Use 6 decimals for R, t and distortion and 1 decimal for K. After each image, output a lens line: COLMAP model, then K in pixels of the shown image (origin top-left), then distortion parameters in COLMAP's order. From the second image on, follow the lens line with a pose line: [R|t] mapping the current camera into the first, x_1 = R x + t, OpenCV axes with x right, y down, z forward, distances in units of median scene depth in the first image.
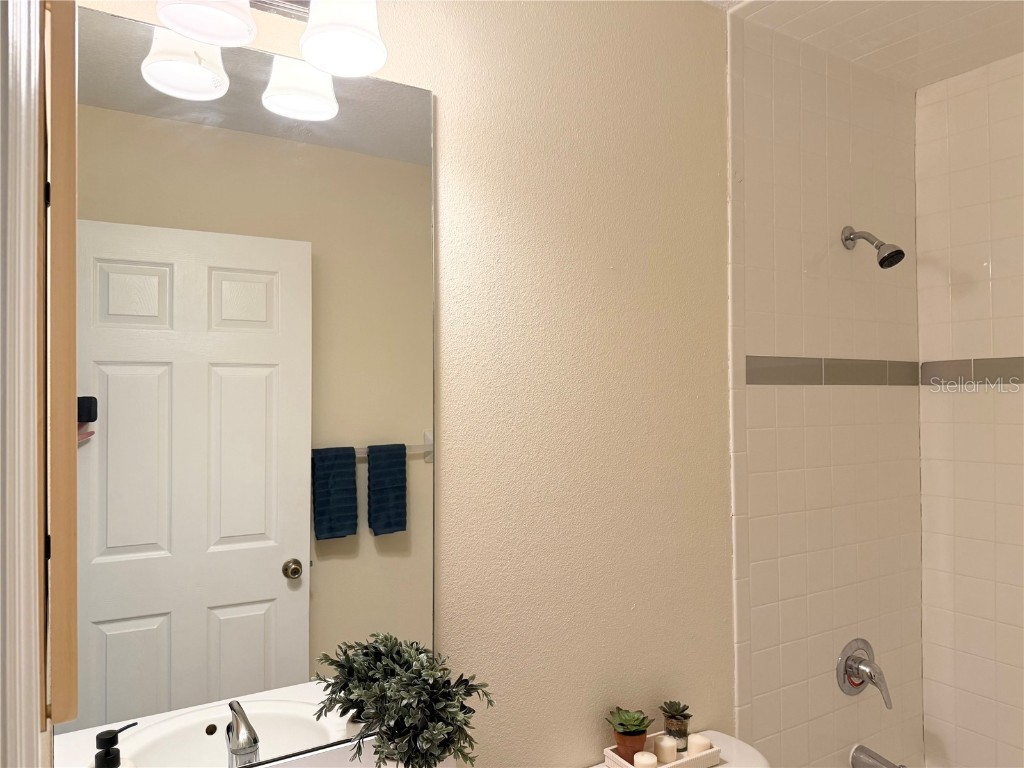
lens RADIAL K [[727.1, 0, 512.0], [0, 727.1, 384.0], [0, 0, 1]] dist [0.039998, -0.051281]
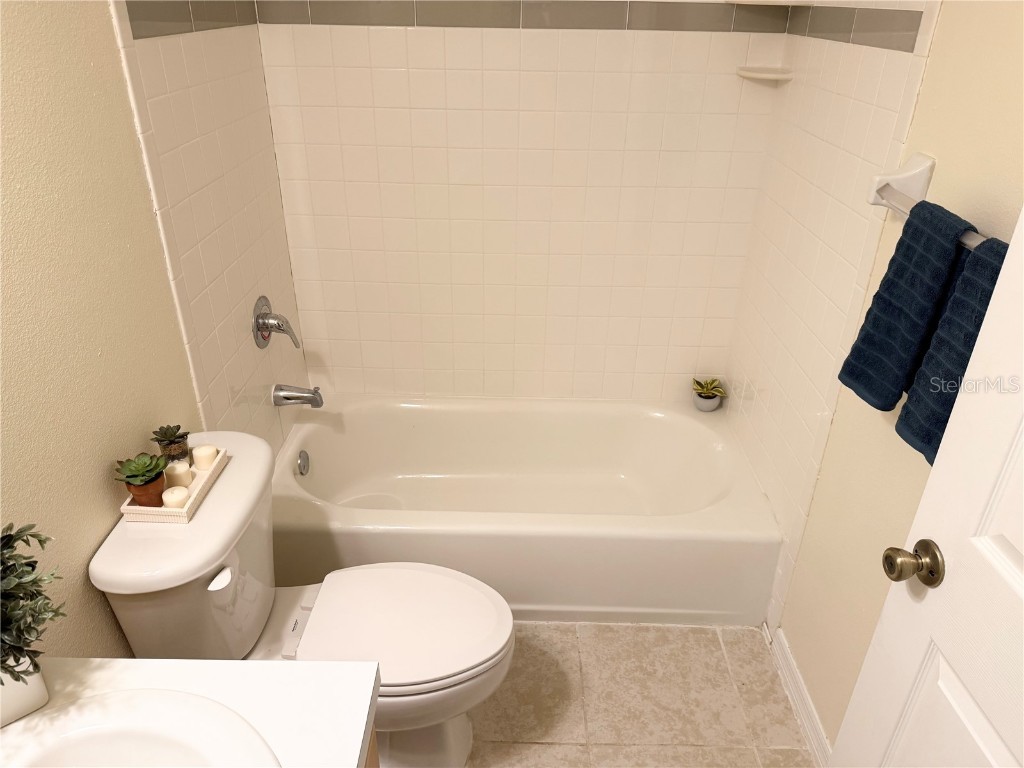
lens RADIAL K [[727.1, 0, 512.0], [0, 727.1, 384.0], [0, 0, 1]] dist [0.039998, -0.051281]
pose [[0.543033, -0.385633, 0.745924, -0.219940], [-0.028325, 0.879392, 0.475254, -0.070644], [-0.839234, -0.279207, 0.466616, 0.224232]]
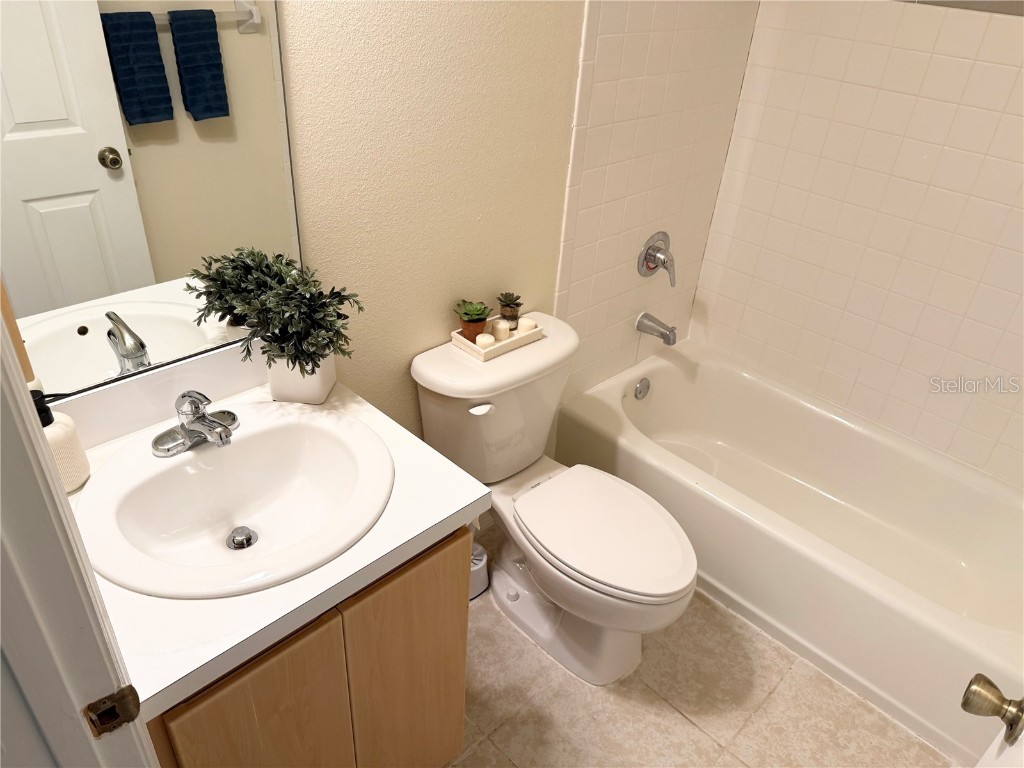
lens RADIAL K [[721.6, 0, 512.0], [0, 721.6, 384.0], [0, 0, 1]] dist [0.087947, -0.137095]
pose [[0.972210, -0.059286, 0.226480, -0.051608], [-0.074897, 0.837795, 0.540823, -0.082665], [-0.221807, -0.542756, 0.810073, -0.036786]]
